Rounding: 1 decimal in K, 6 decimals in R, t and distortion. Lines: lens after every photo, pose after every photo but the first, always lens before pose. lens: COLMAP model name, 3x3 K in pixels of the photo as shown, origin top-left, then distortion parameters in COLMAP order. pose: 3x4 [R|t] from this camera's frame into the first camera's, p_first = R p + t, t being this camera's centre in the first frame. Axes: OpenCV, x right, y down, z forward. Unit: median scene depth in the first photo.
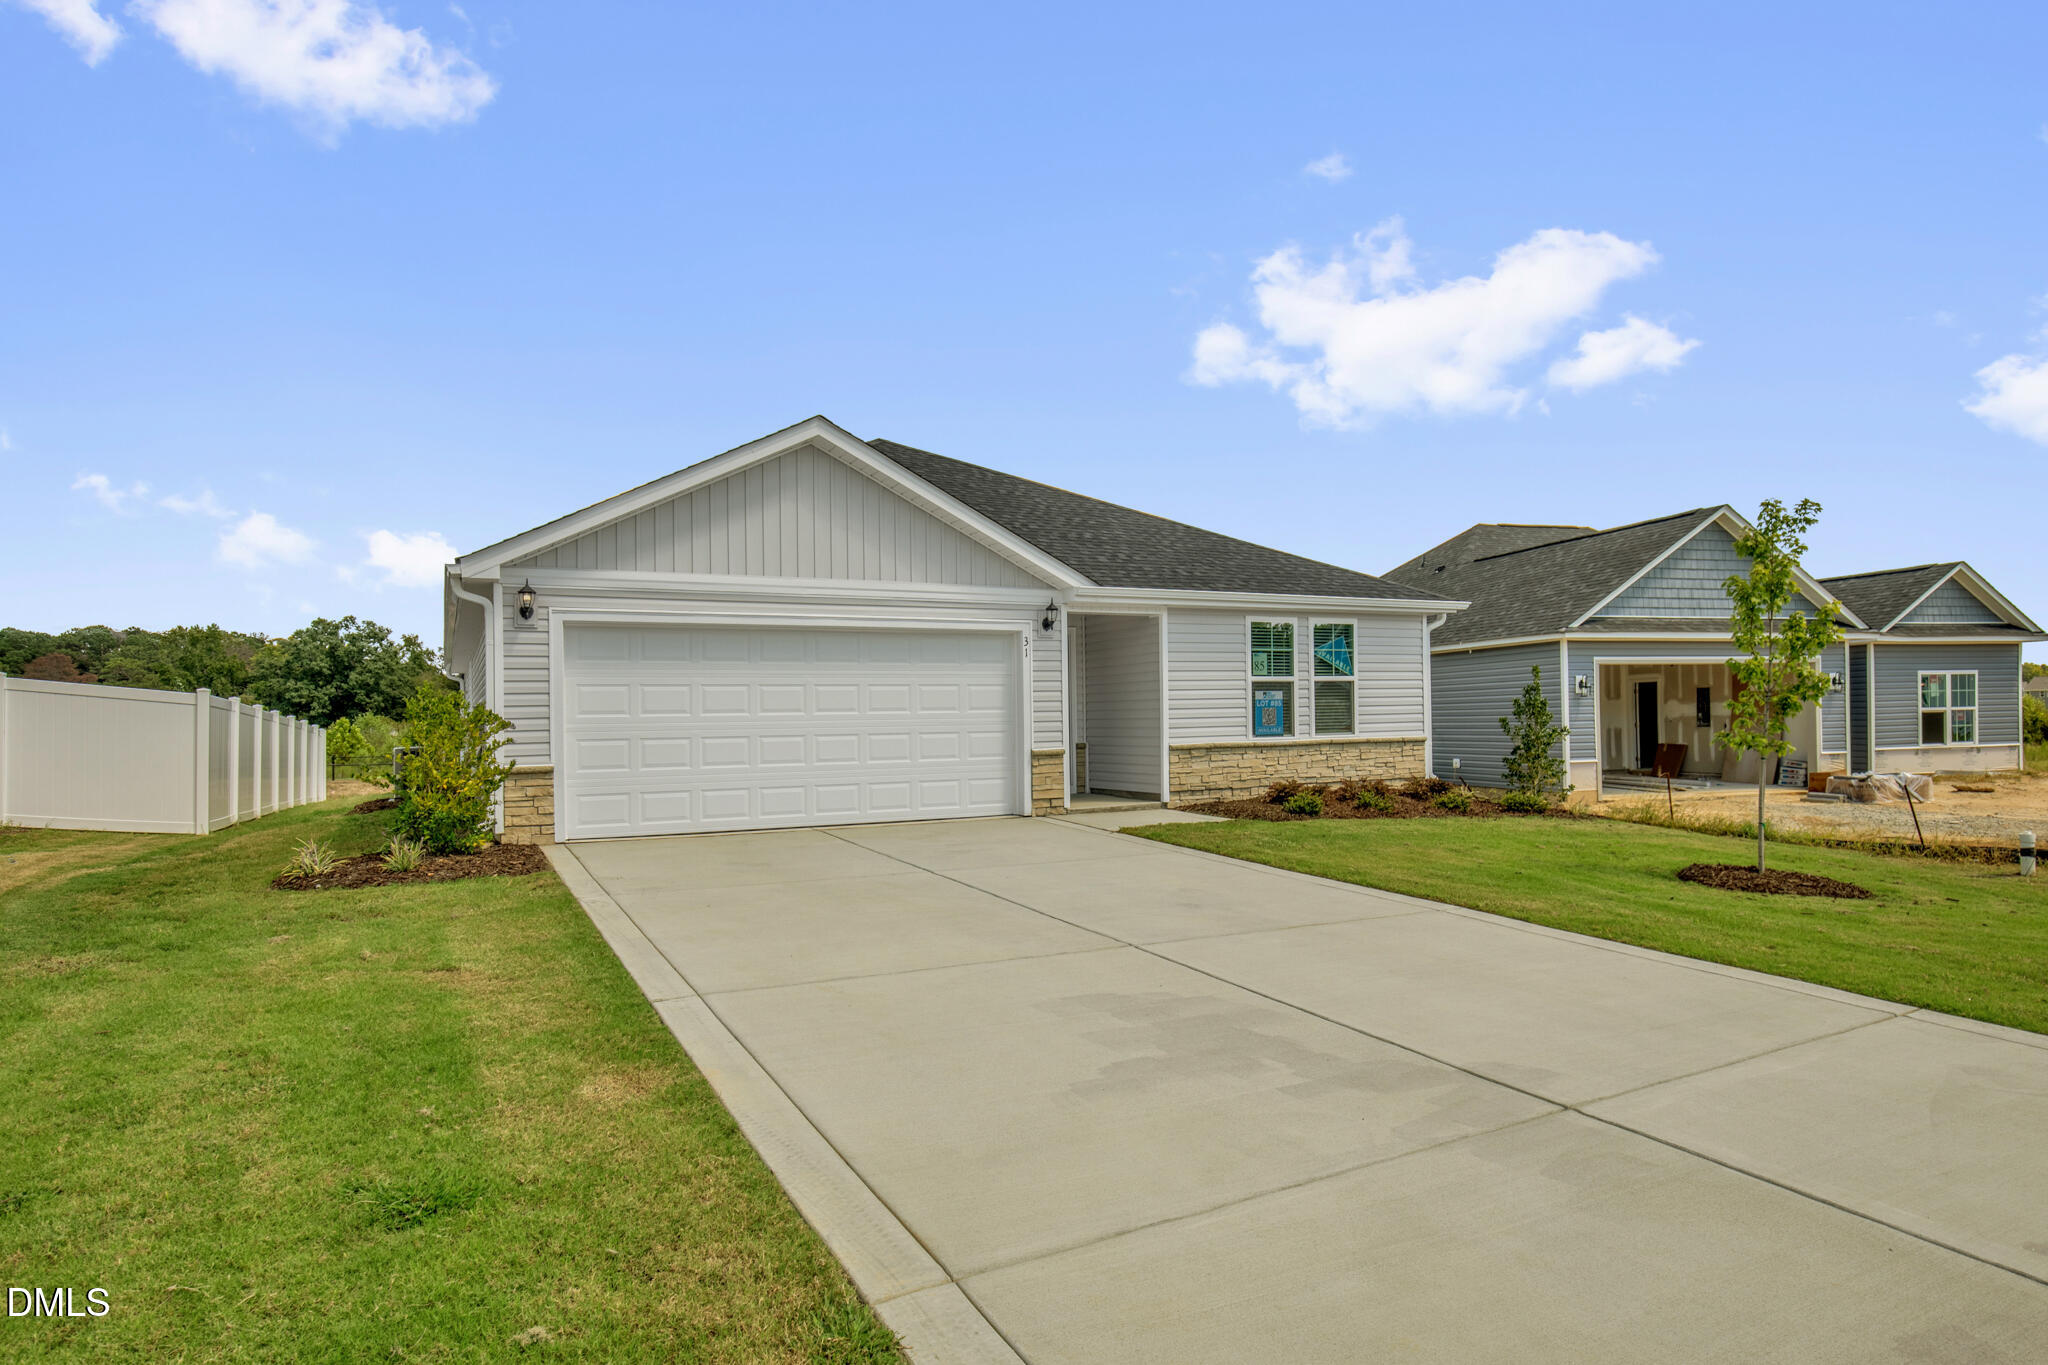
lens RADIAL K [[1106.0, 0, 1035.0], [0, 1106.0, 682.0], [0, 0, 1]] dist [-0.001551, -0.001837]
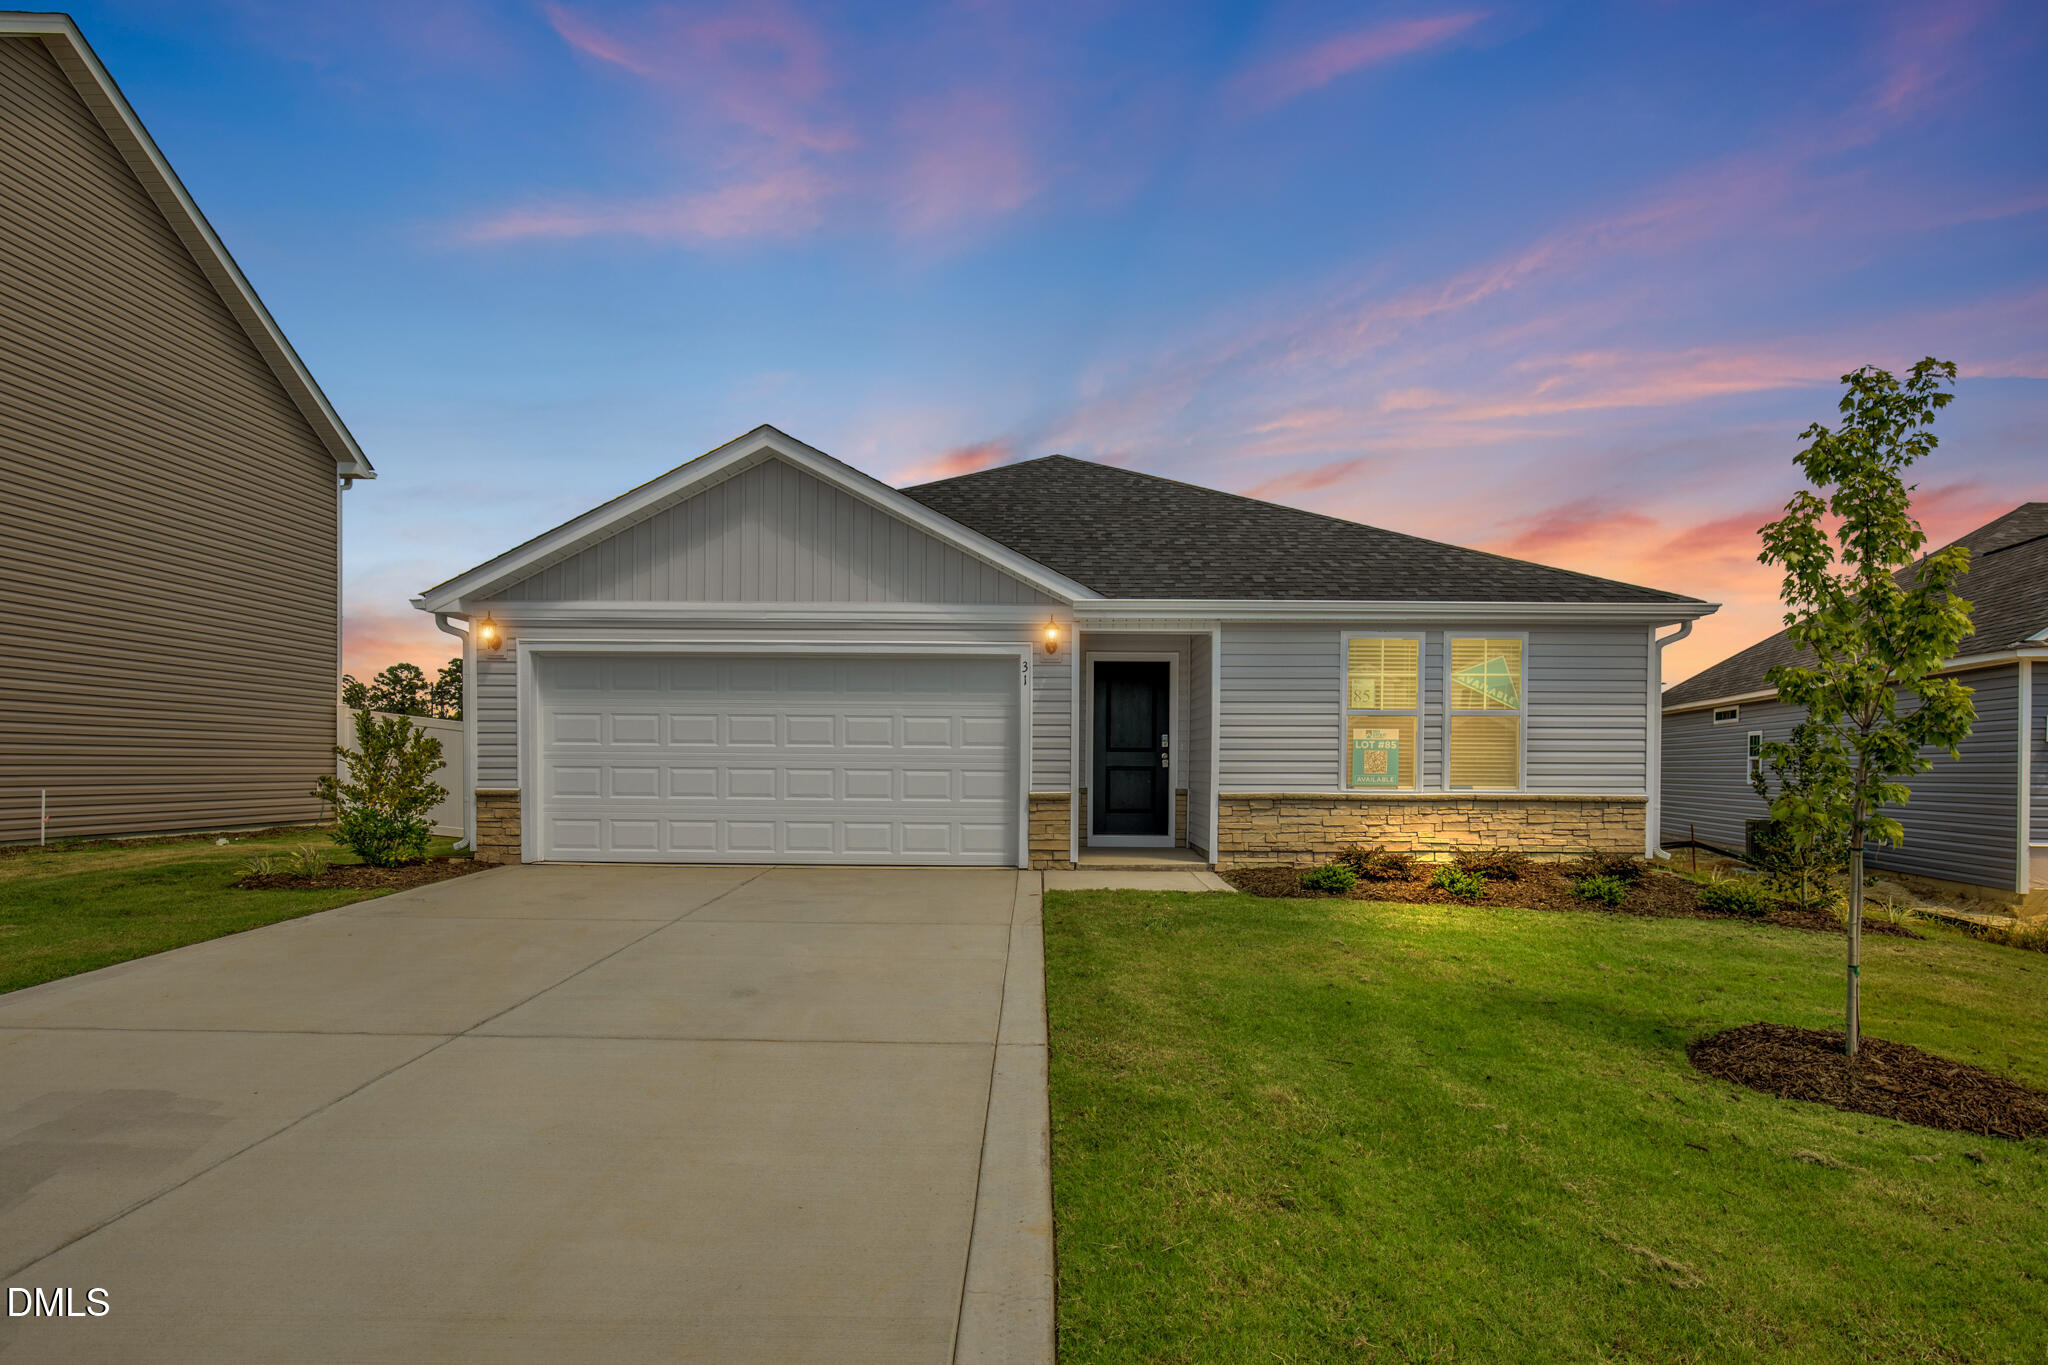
lens RADIAL K [[1106.0, 0, 973.2], [0, 1106.0, 765.5], [0, 0, 1]] dist [-0.001551, -0.001837]
pose [[0.896380, 0.025981, -0.442524, 0.317092], [-0.008569, 0.999110, 0.041301, 0.004340], [0.443203, -0.033230, 0.895805, 0.193410]]
